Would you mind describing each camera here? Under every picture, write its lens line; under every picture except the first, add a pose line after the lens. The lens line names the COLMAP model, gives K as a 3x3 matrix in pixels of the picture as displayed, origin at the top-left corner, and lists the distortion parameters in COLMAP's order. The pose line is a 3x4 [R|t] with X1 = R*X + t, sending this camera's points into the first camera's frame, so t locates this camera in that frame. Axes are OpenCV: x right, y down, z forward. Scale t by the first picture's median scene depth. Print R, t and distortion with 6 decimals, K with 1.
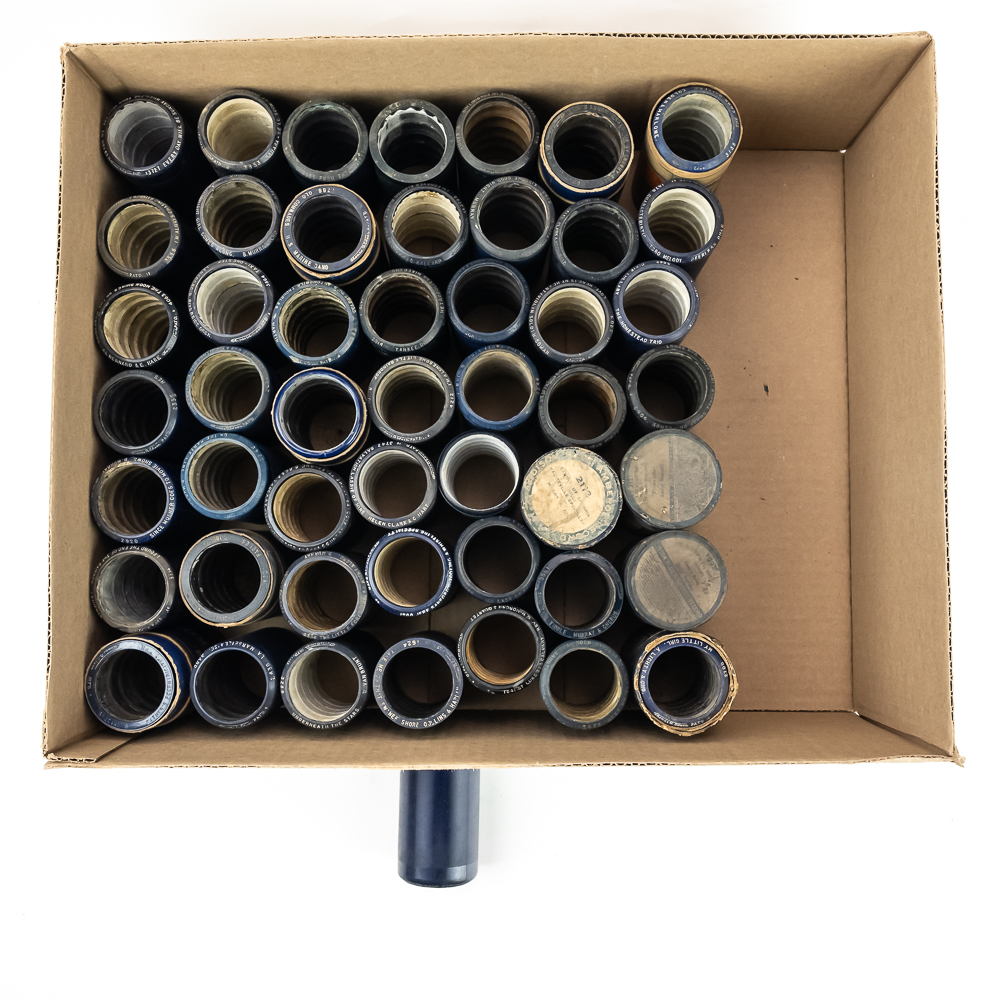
lens RADIAL K [[1003.5, 0, 503.9], [0, 1003.5, 482.9], [0, 0, 1]] dist [-0.028141, 0.000000]
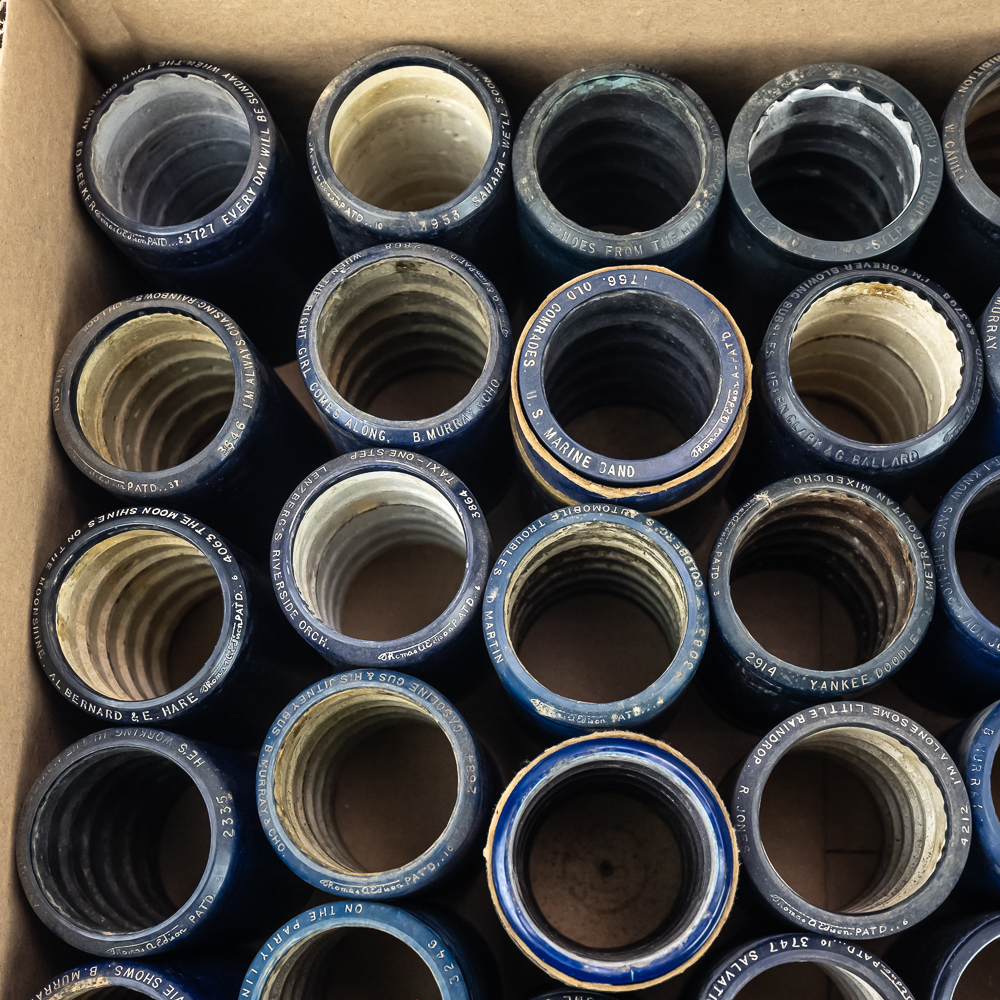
lens RADIAL K [[1683.5, 0, 496.6], [0, 1683.5, 498.7], [0, 0, 1]] dist [-0.001348, 0.000000]
pose [[0.996961, 0.004476, -0.077772, -0.177160], [-0.017923, 0.984743, -0.173088, -0.090423], [0.075810, 0.173956, 0.981831, 0.355252]]
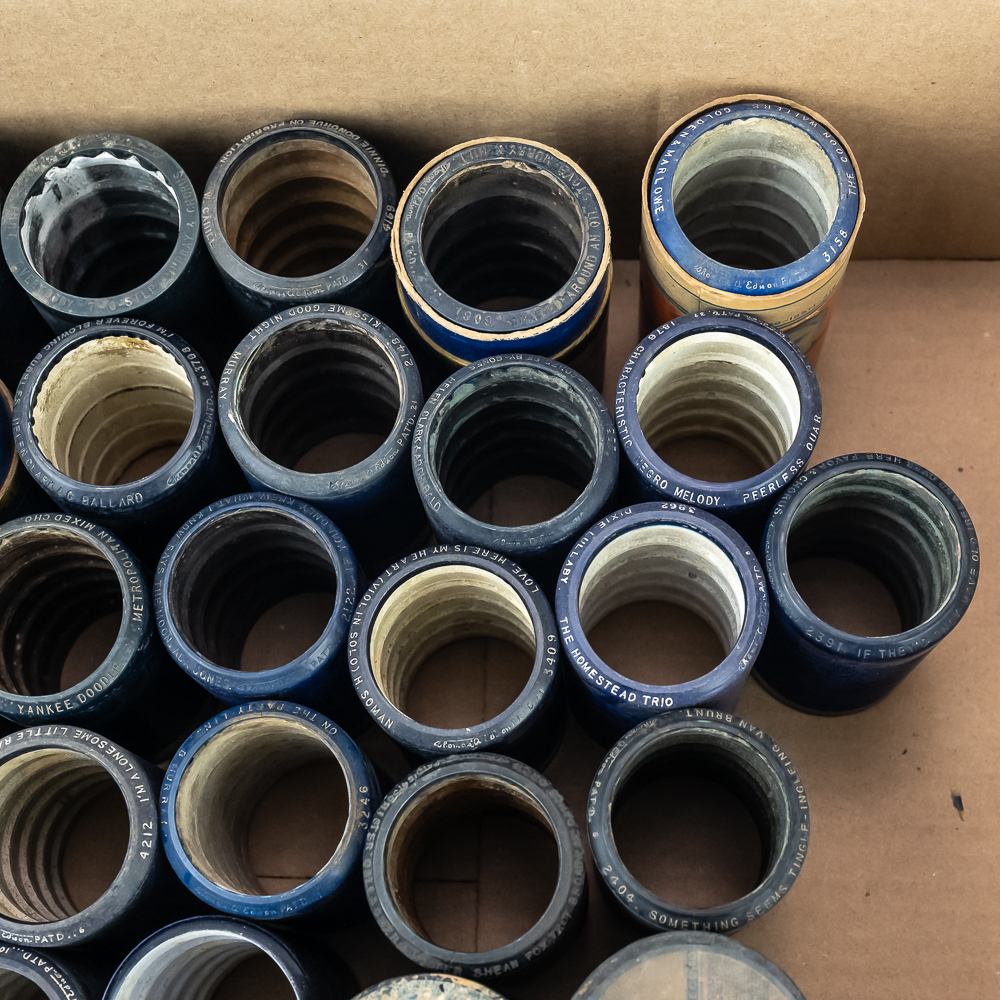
lens RADIAL K [[1683.5, 0, 505.9], [0, 1683.5, 505.9], [0, 0, 1]] dist [-0.001348, 0.000000]
pose [[0.999073, 0.011440, -0.041512, 0.117232], [-0.019624, 0.979093, -0.202463, -0.079741], [0.038328, 0.203090, 0.978410, 0.324060]]
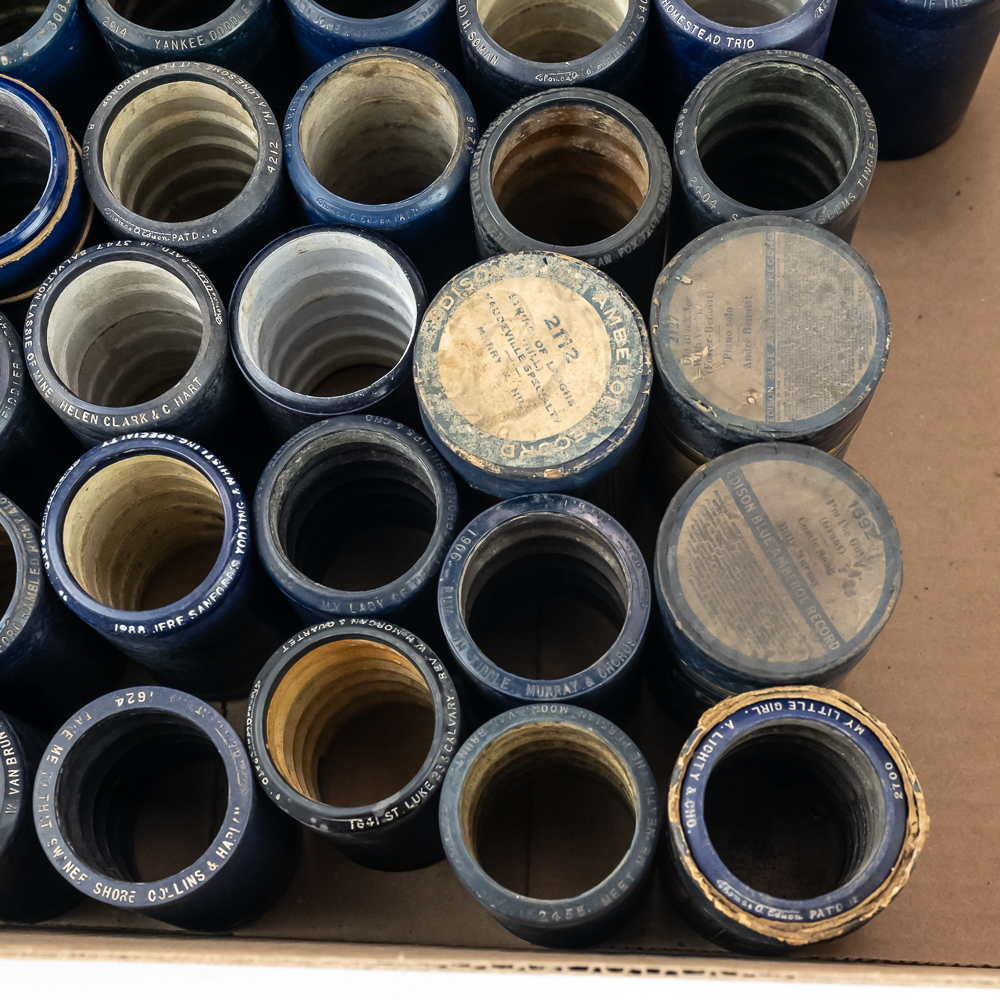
lens RADIAL K [[1868.3, 0, 497.1], [0, 1868.3, 499.1], [0, 0, 1]] dist [0.009092, 0.000000]
pose [[0.998728, 0.033687, -0.037529, 0.081729], [-0.039820, 0.983409, -0.176979, 0.206090], [0.030945, 0.178249, 0.983499, 0.226128]]
